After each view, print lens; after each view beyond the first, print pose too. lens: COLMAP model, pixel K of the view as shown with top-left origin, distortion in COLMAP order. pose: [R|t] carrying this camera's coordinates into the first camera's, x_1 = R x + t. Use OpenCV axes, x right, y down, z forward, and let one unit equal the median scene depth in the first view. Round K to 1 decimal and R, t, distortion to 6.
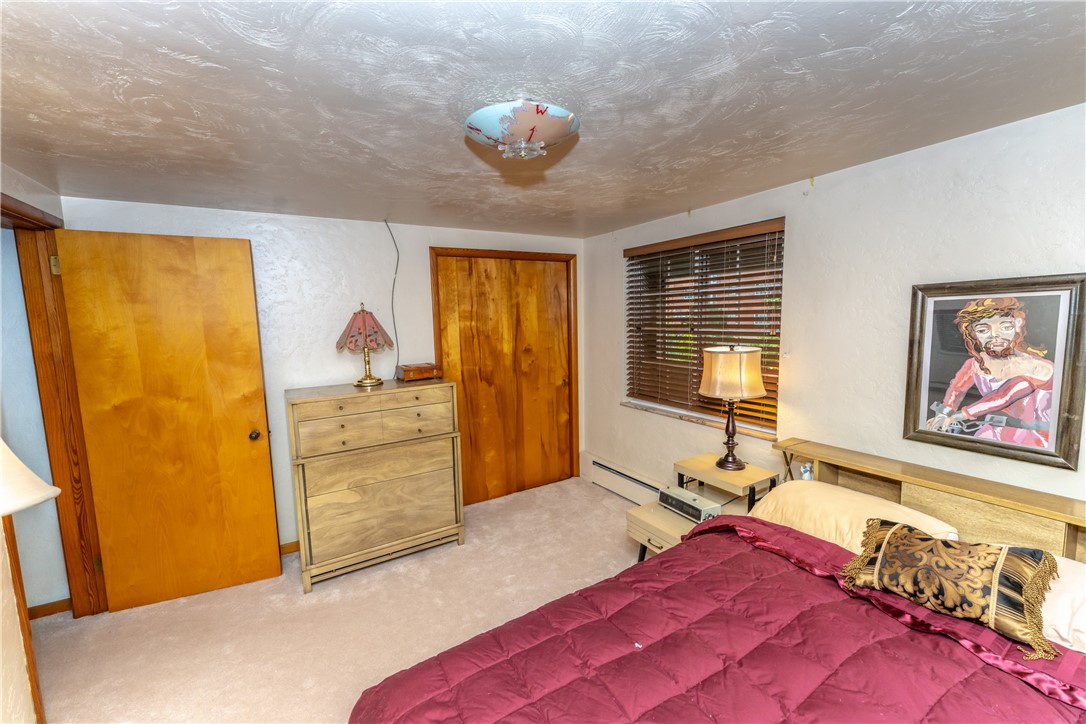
lens RADIAL K [[437.1, 0, 543.6], [0, 437.1, 364.6], [0, 0, 1]] dist [-0.000316, -0.000104]
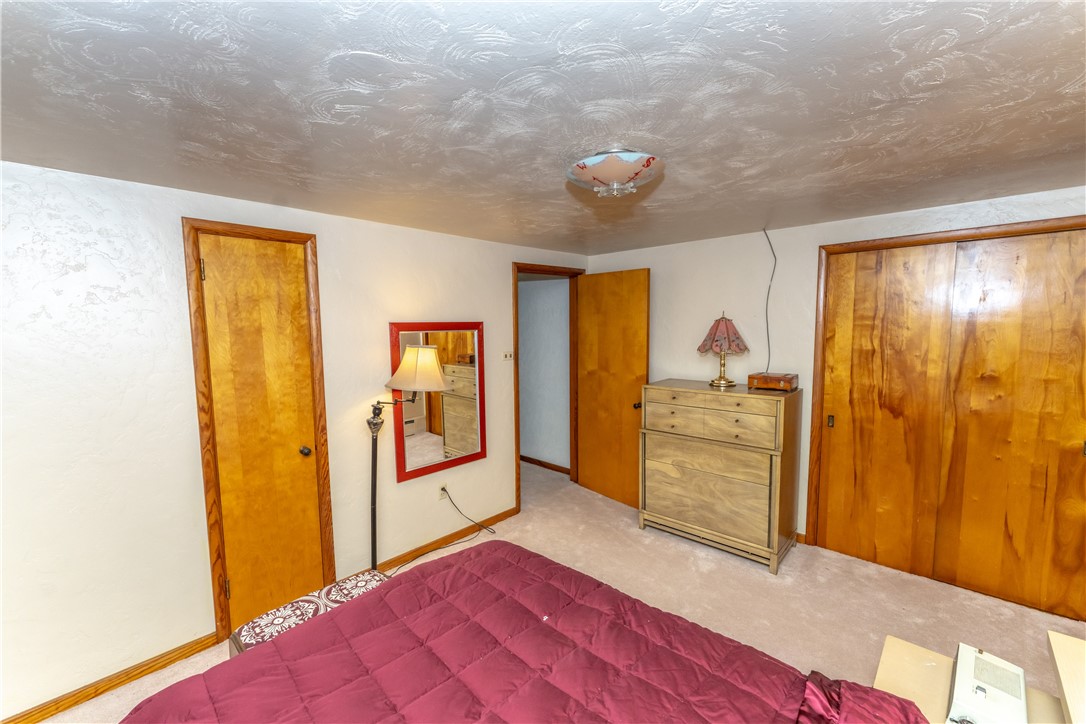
lens RADIAL K [[437.1, 0, 543.6], [0, 437.1, 364.6], [0, 0, 1]] dist [-0.000316, -0.000104]
pose [[0.273534, 0.111403, -0.955389, 0.549584], [-0.103358, 0.990923, 0.085955, -0.056471], [0.956293, 0.075236, 0.282566, 0.269072]]
